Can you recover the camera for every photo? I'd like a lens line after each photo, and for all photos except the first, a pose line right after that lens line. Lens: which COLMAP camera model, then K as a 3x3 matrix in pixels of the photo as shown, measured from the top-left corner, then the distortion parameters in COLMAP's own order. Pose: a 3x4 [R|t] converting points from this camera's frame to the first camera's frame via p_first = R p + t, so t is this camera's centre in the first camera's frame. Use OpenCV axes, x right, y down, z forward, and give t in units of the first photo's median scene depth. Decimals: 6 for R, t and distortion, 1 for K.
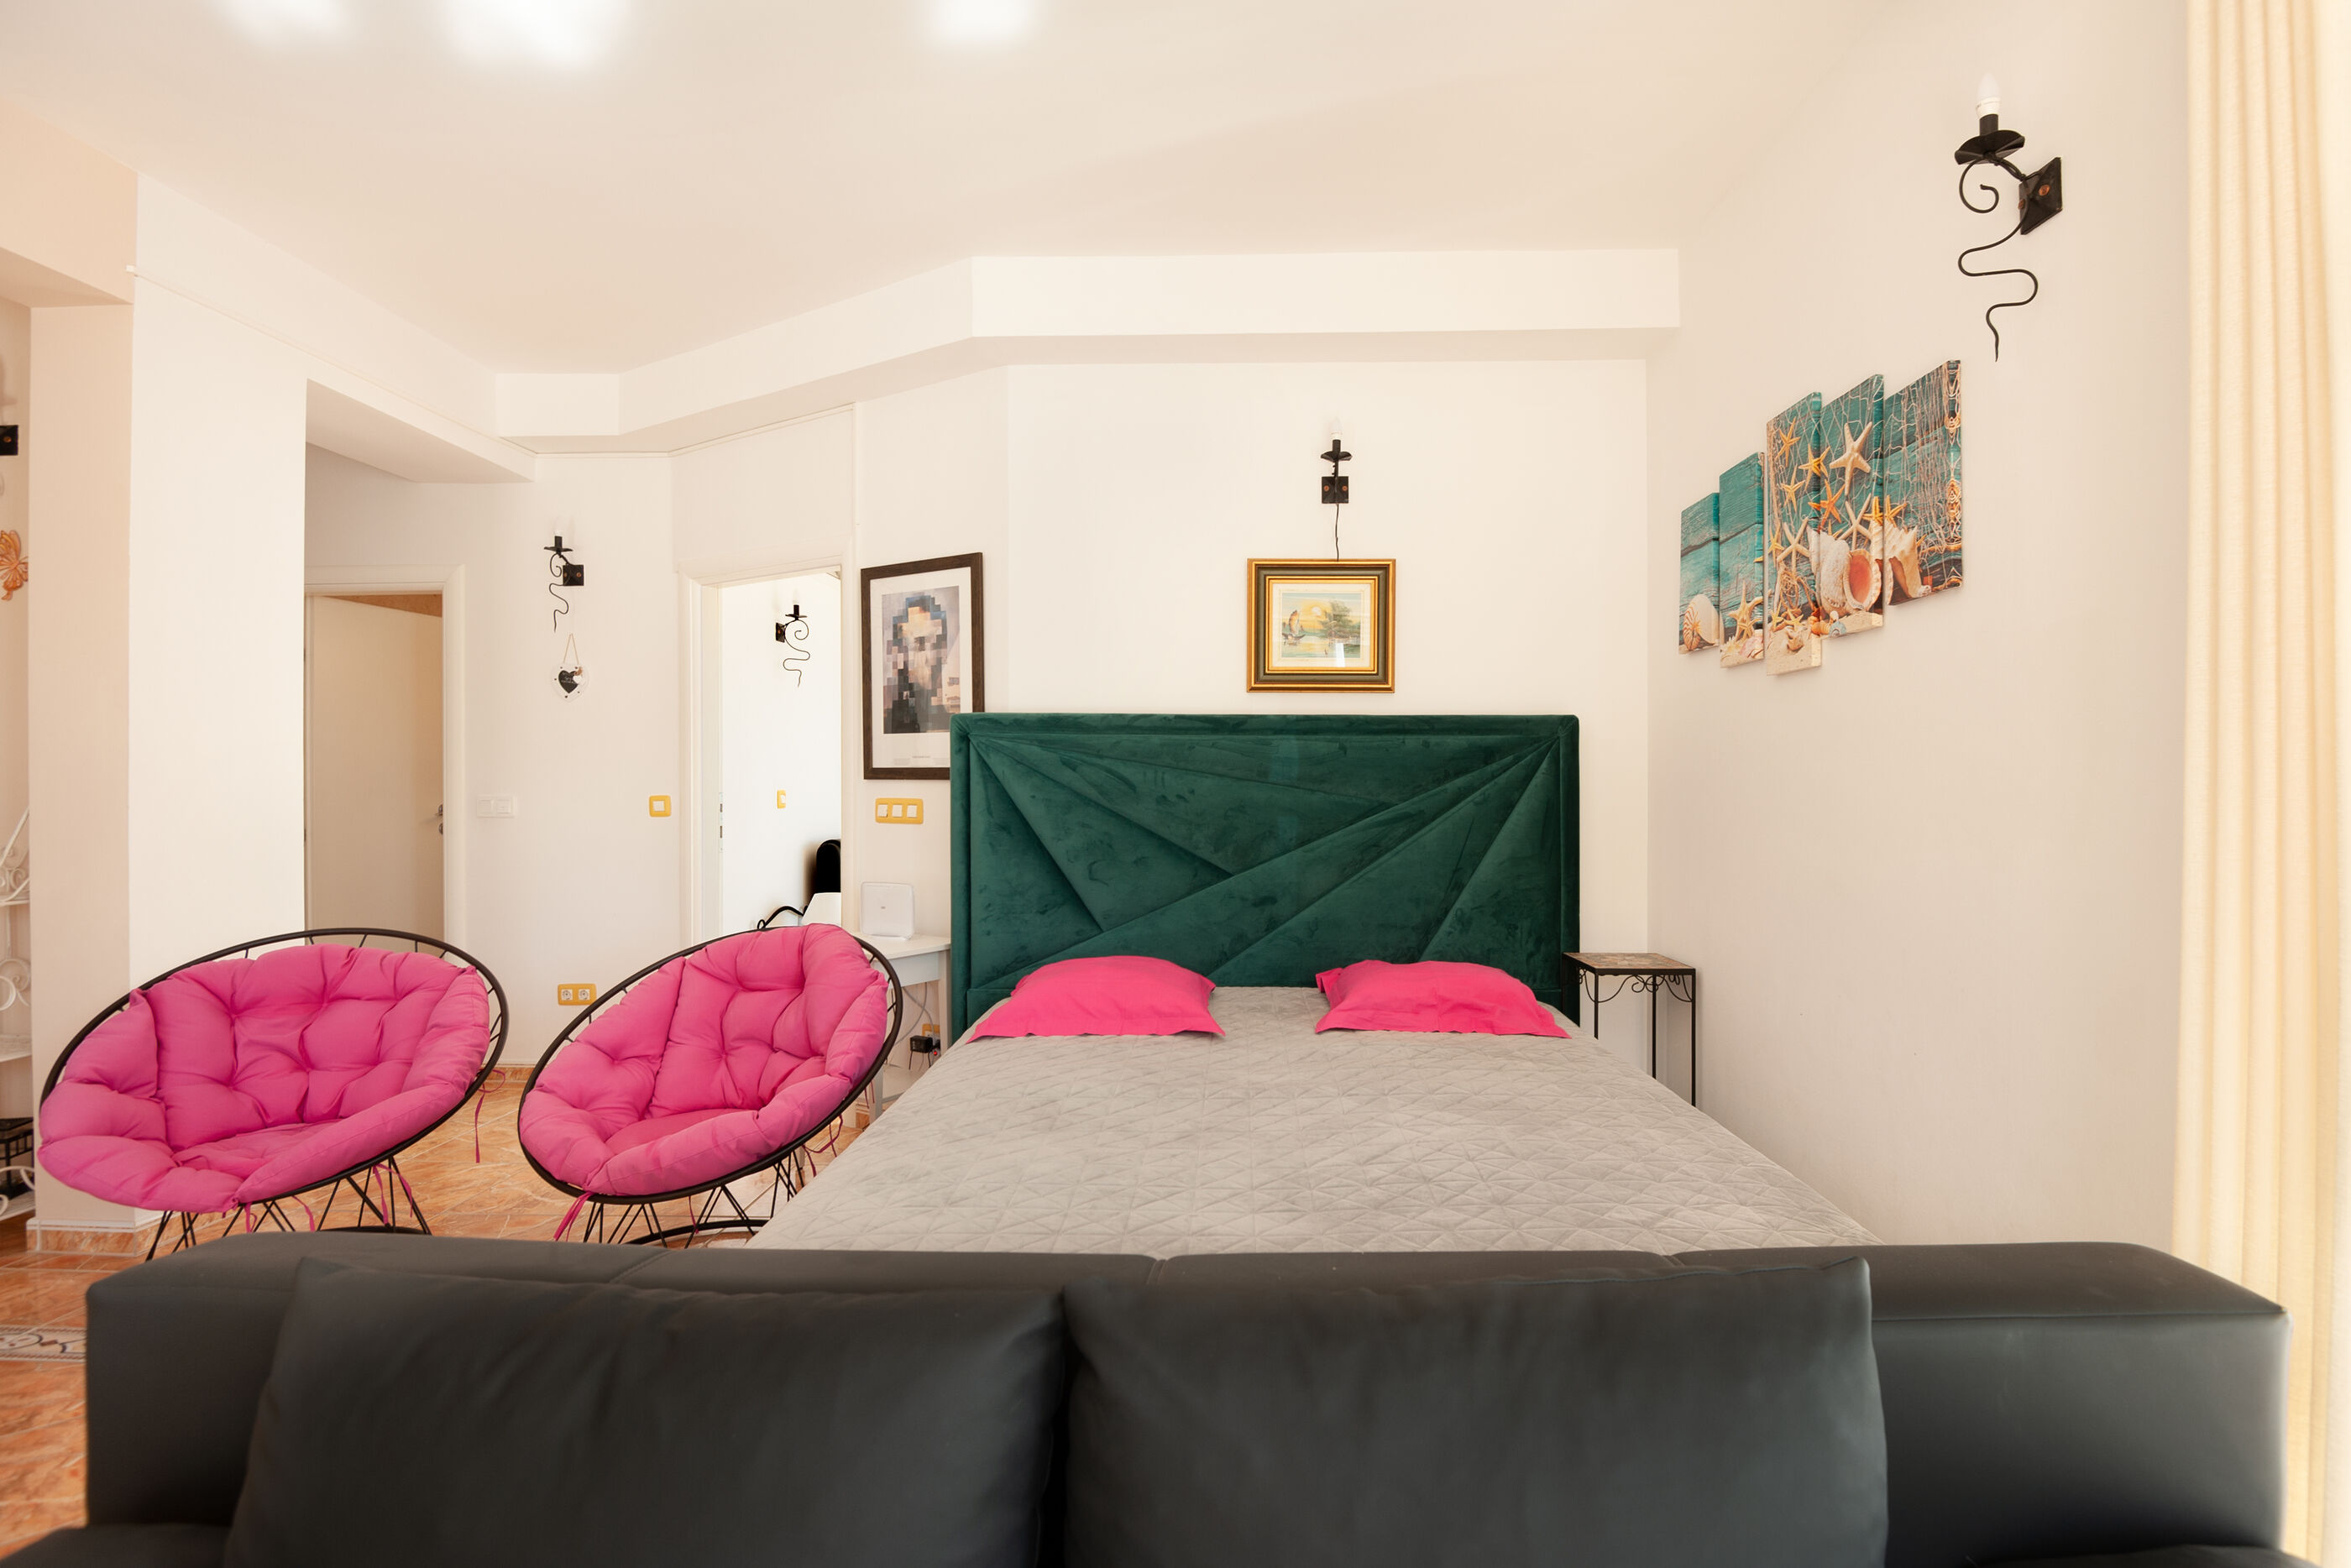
lens RADIAL K [[1089.5, 0, 1240.5], [0, 1089.5, 785.7], [0, 0, 1]] dist [-0.005645, -0.011637]
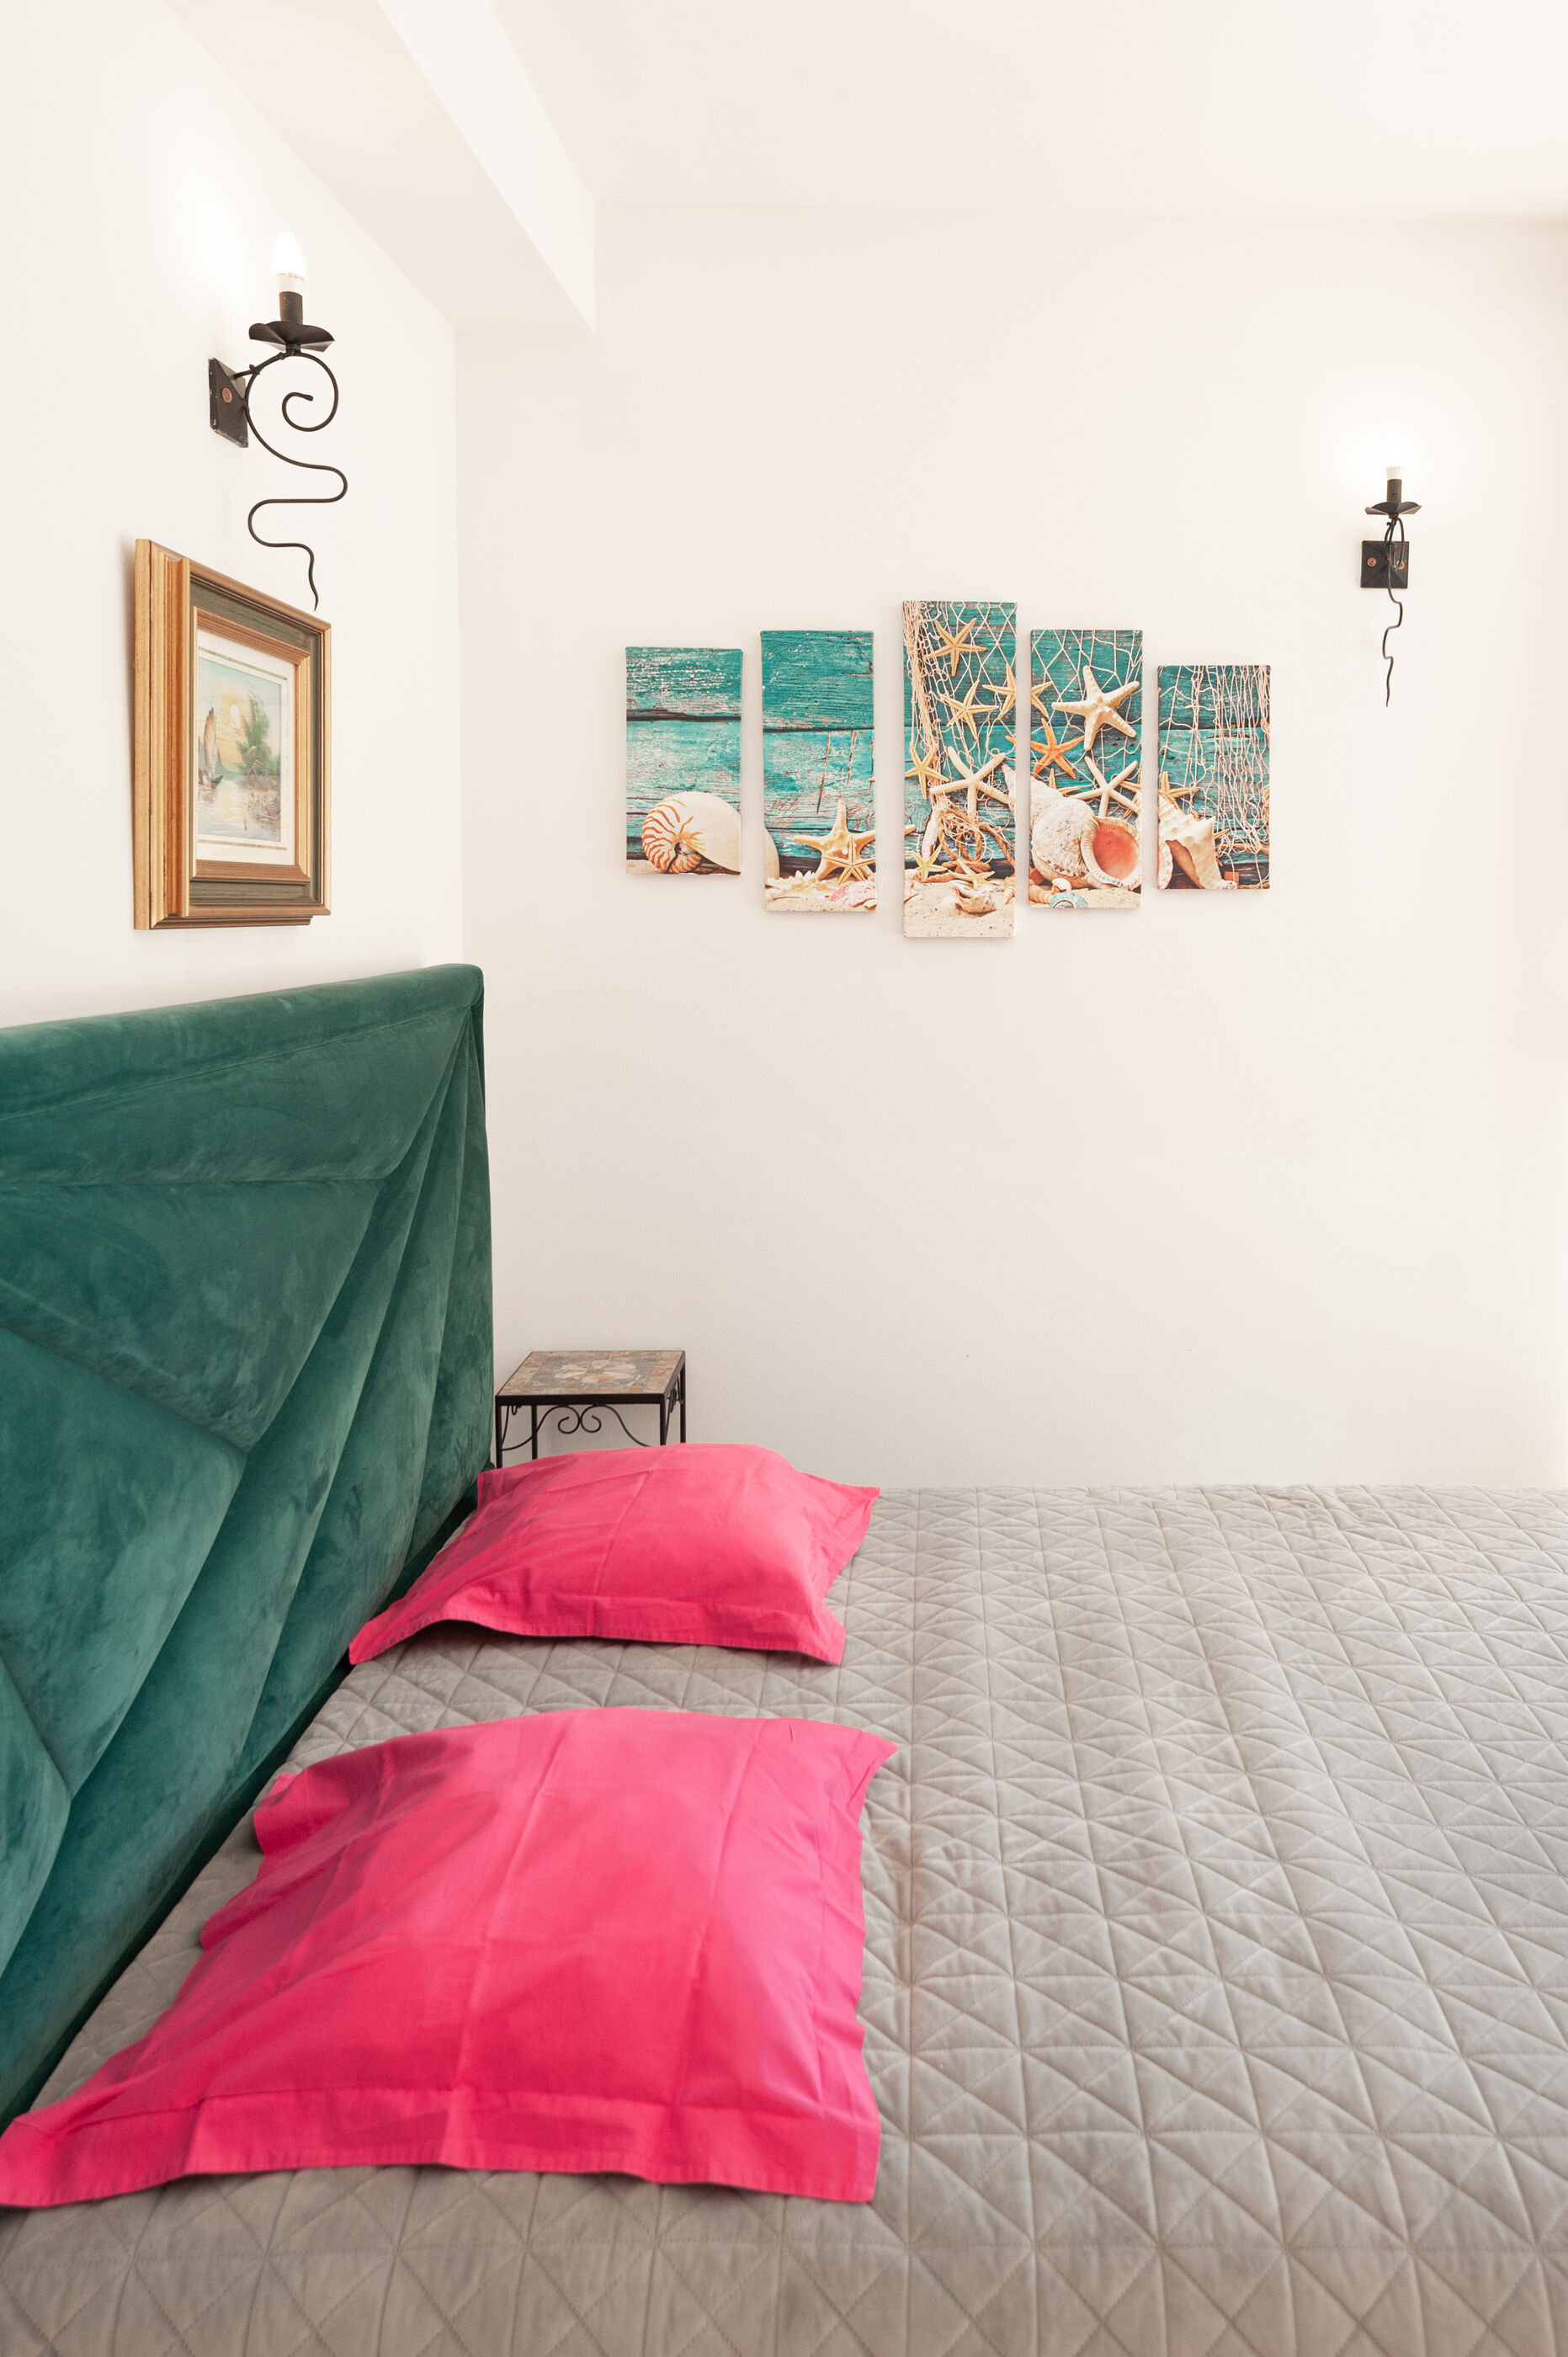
lens RADIAL K [[1767.3, 0, 982.6], [0, 1767.3, 971.9], [0, 0, 1]] dist [0.080702, -0.002646]
pose [[-0.026498, -0.039982, 0.998849, -0.601977], [-0.008910, 0.999170, 0.039758, -0.100859], [-0.999609, -0.007846, -0.026833, 0.778624]]
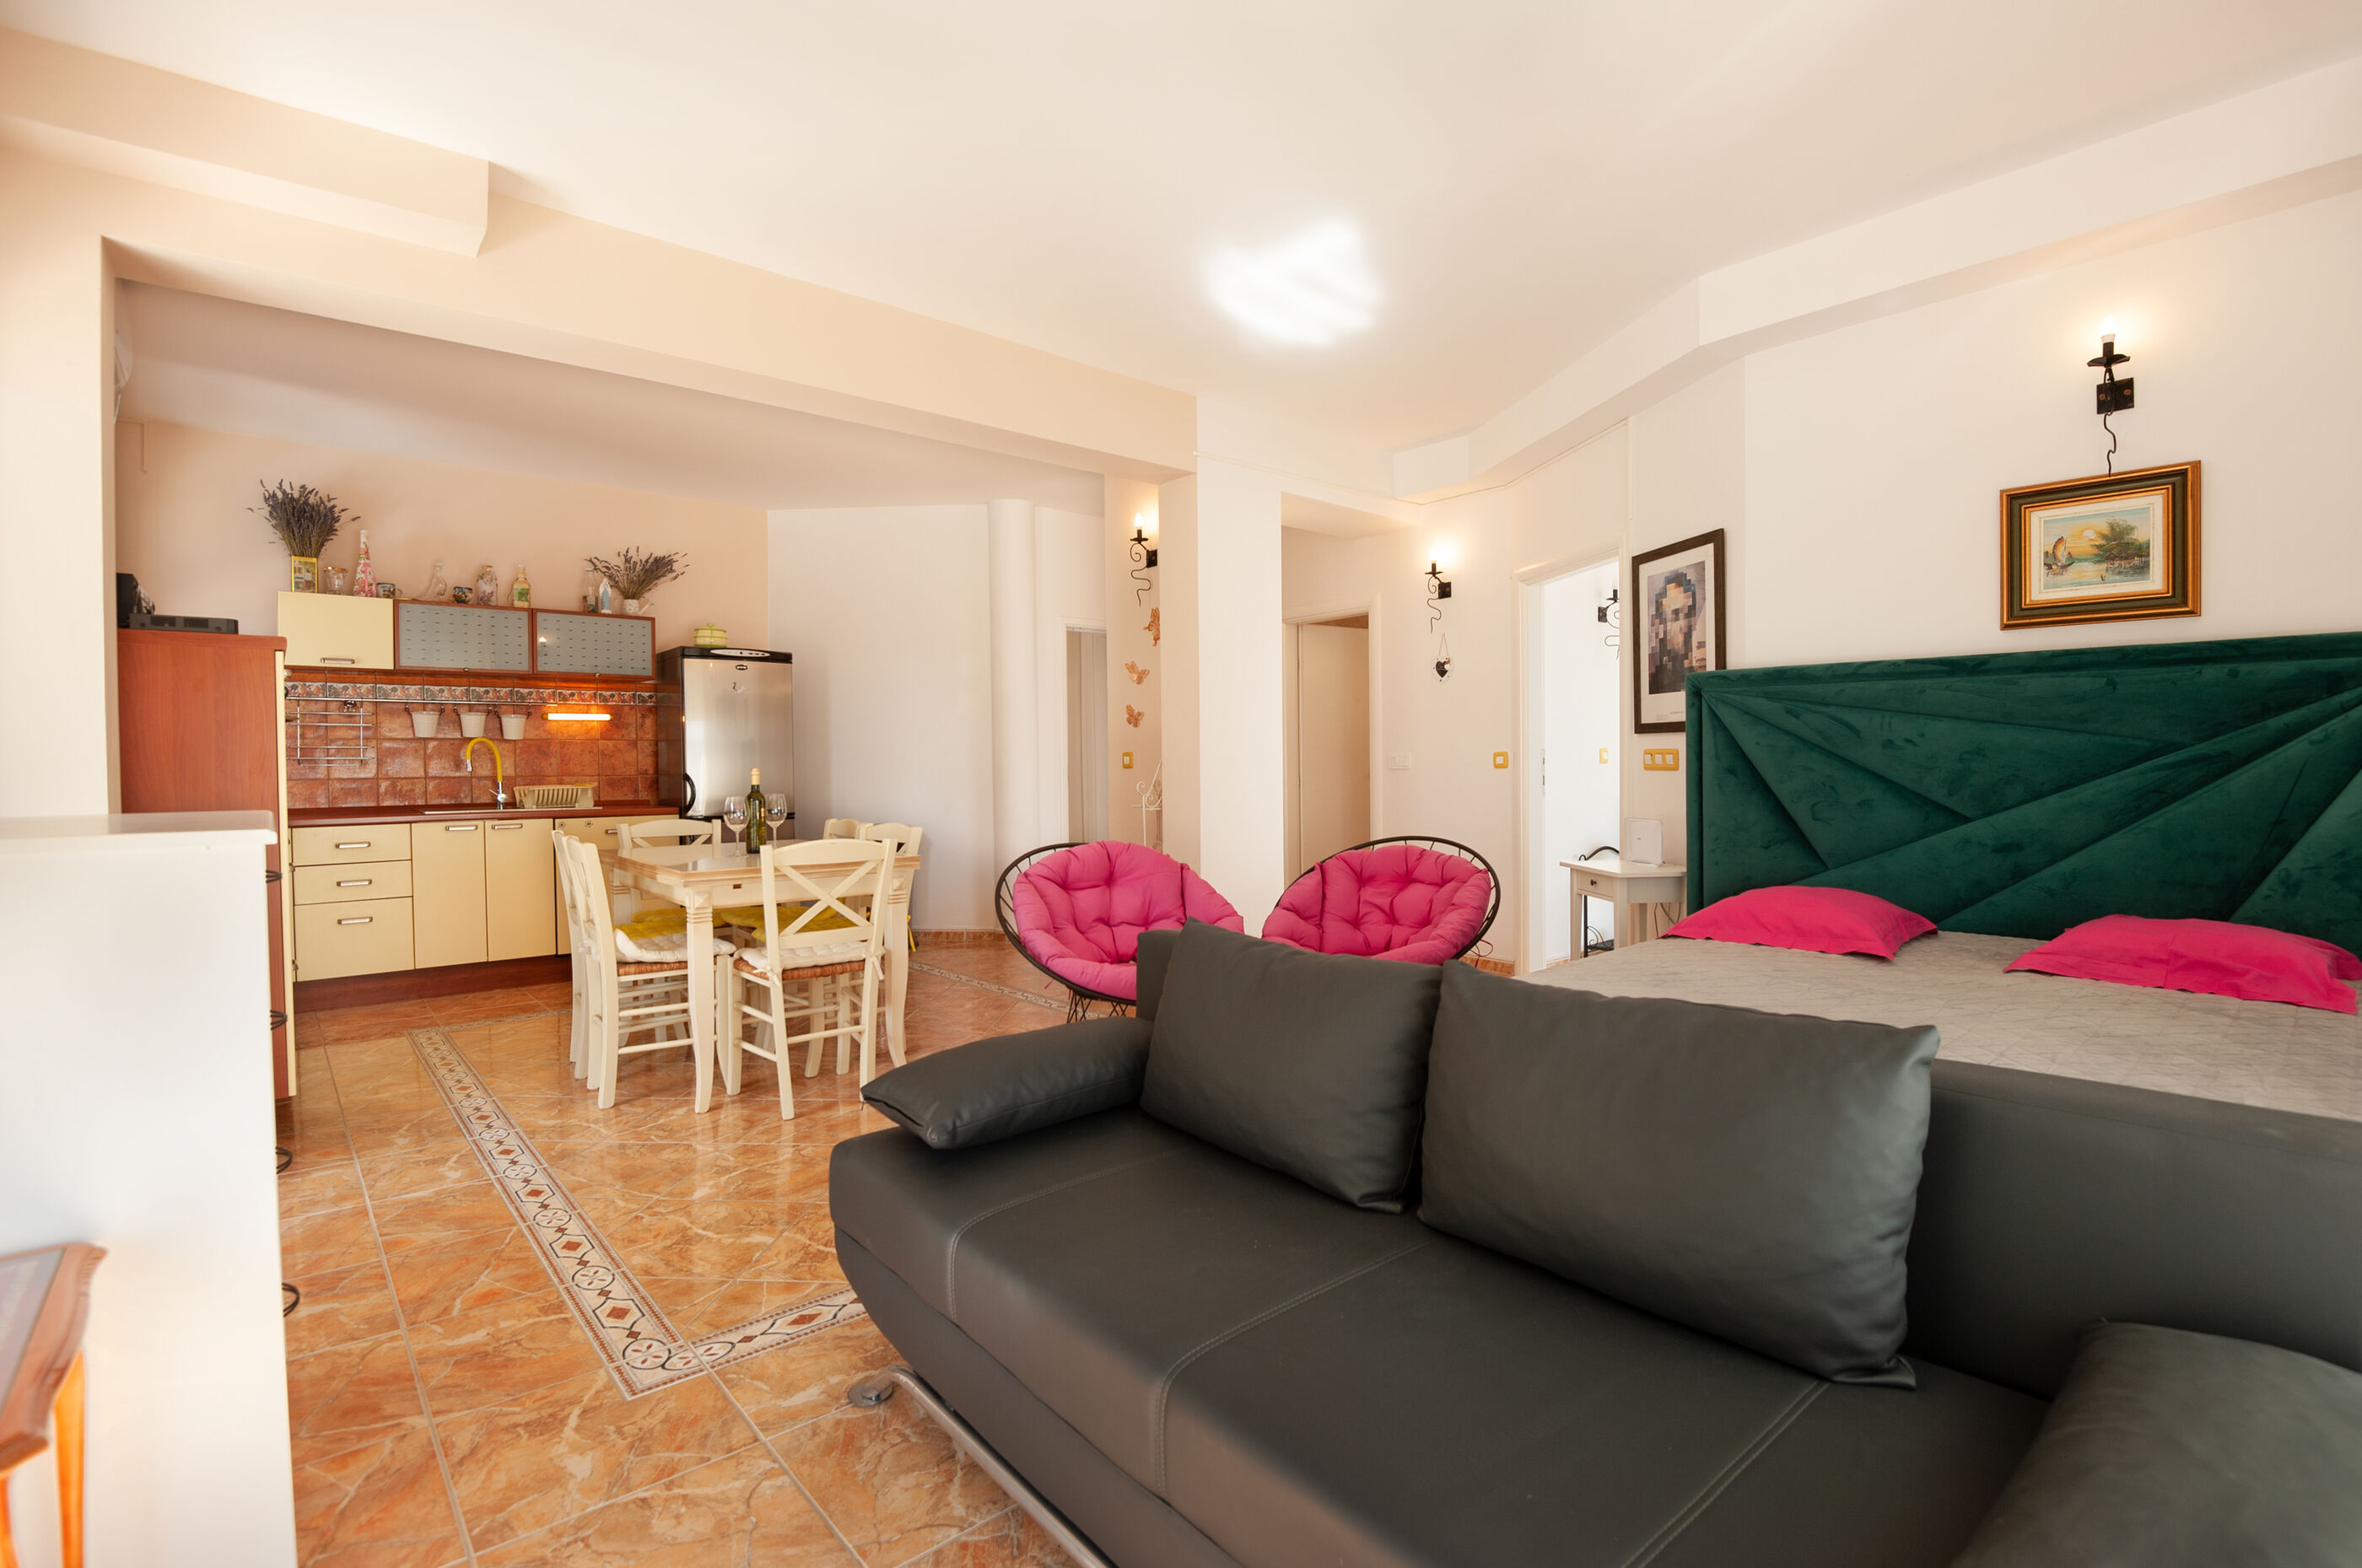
lens RADIAL K [[1094.7, 0, 1190.4], [0, 1094.7, 779.1], [0, 0, 1]] dist [-0.005645, -0.011637]
pose [[0.649806, 0.004021, -0.760090, 0.280724], [0.010056, 0.999853, 0.013887, 0.024819], [0.760034, -0.016667, 0.649670, -0.165142]]
